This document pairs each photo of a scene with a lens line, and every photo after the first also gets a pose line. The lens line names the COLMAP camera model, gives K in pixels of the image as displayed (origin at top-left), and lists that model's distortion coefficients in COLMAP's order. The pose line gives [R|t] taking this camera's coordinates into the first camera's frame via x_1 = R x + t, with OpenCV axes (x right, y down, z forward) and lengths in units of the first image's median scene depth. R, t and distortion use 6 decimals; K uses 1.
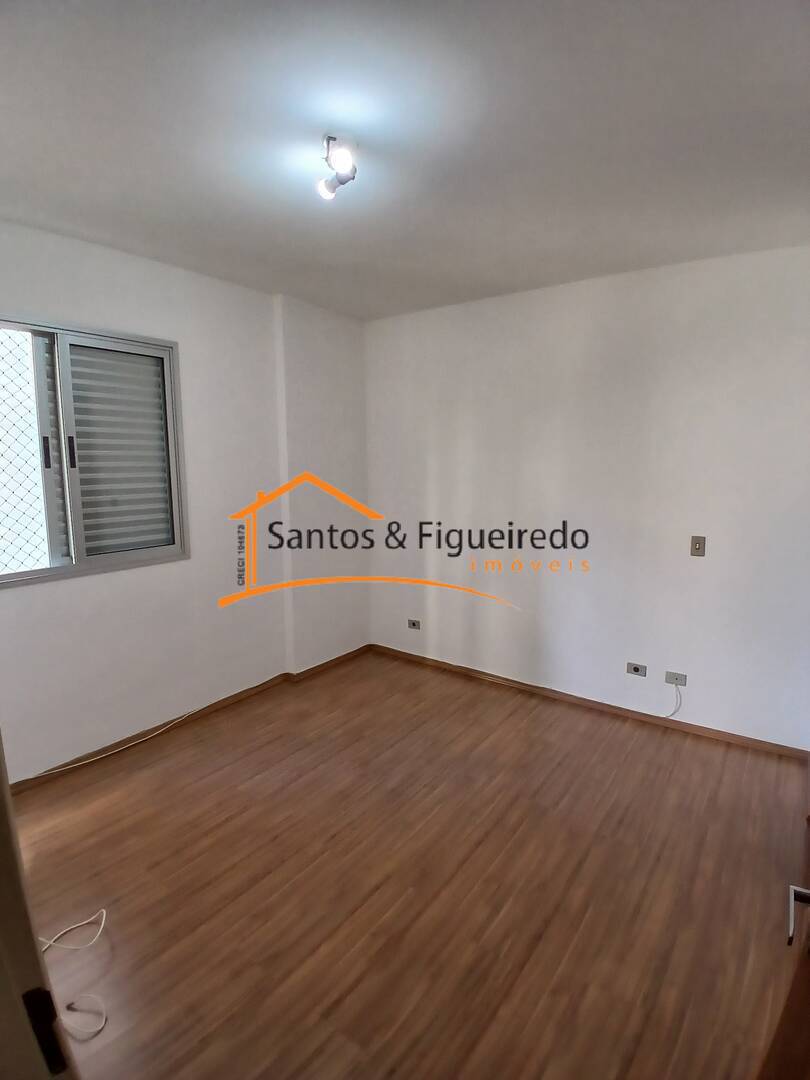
lens RADIAL K [[539.8, 0, 405.0], [0, 539.8, 540.0], [0, 0, 1]] dist [0.001601, -0.046672]
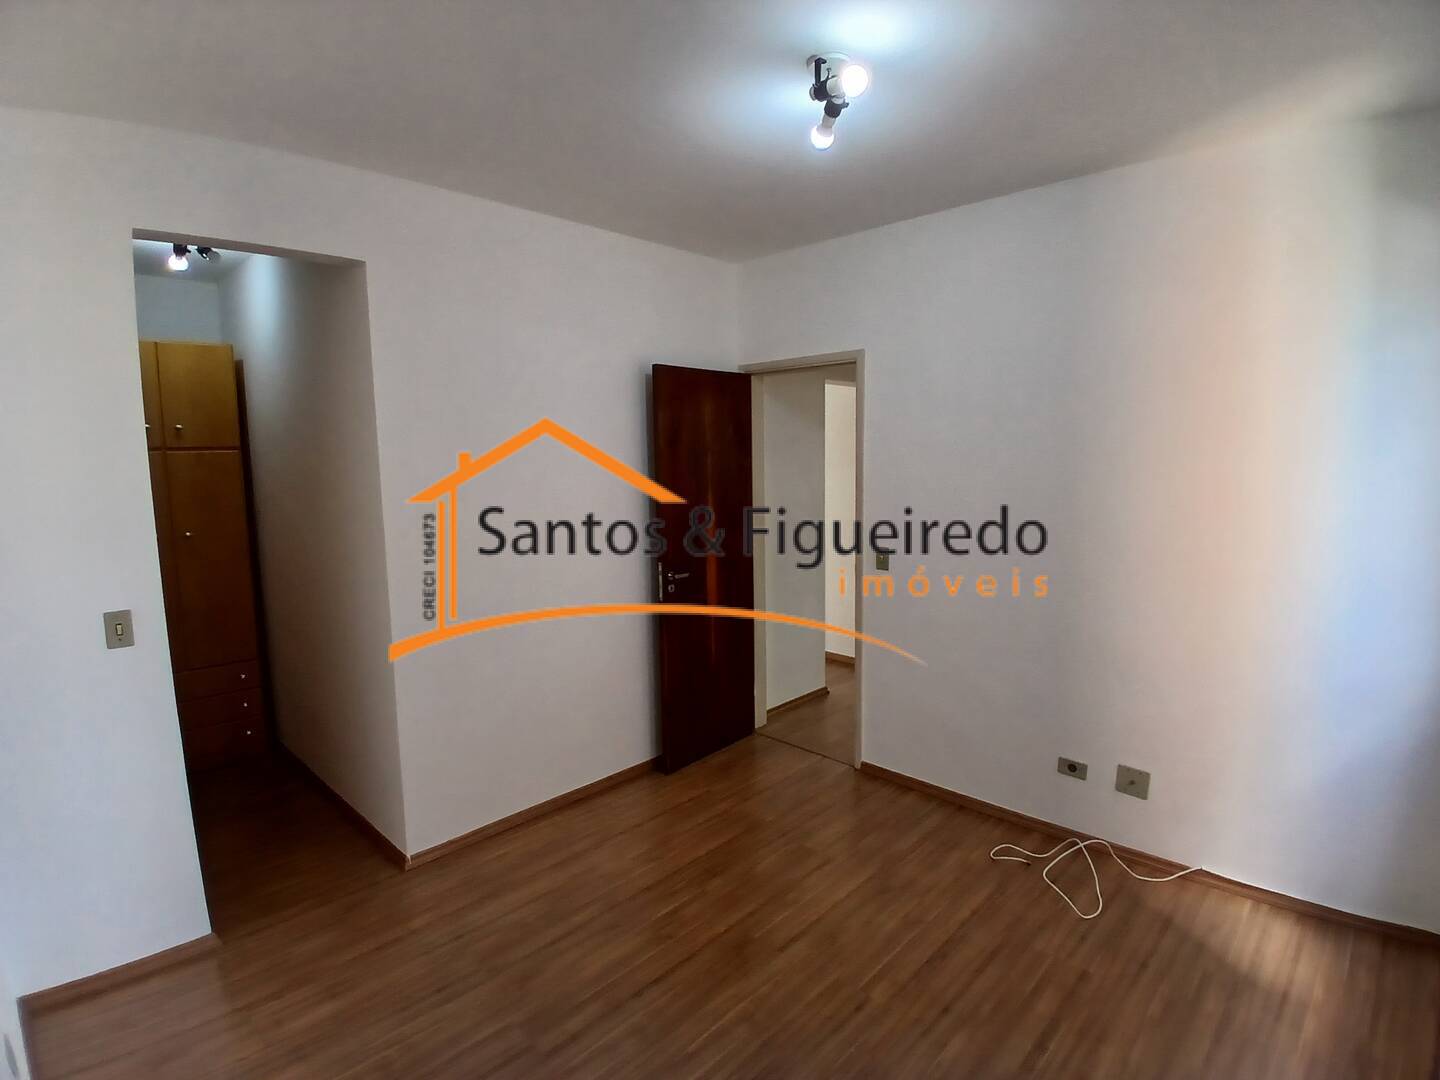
lens RADIAL K [[719.7, 0, 720.0], [0, 719.7, 540.0], [0, 0, 1]] dist [0.001601, -0.046672]
pose [[-0.990160, -0.001382, 0.139934, -0.093261], [0.034726, 0.966249, 0.255260, -0.292675], [-0.135564, 0.257607, -0.956693, 1.946253]]
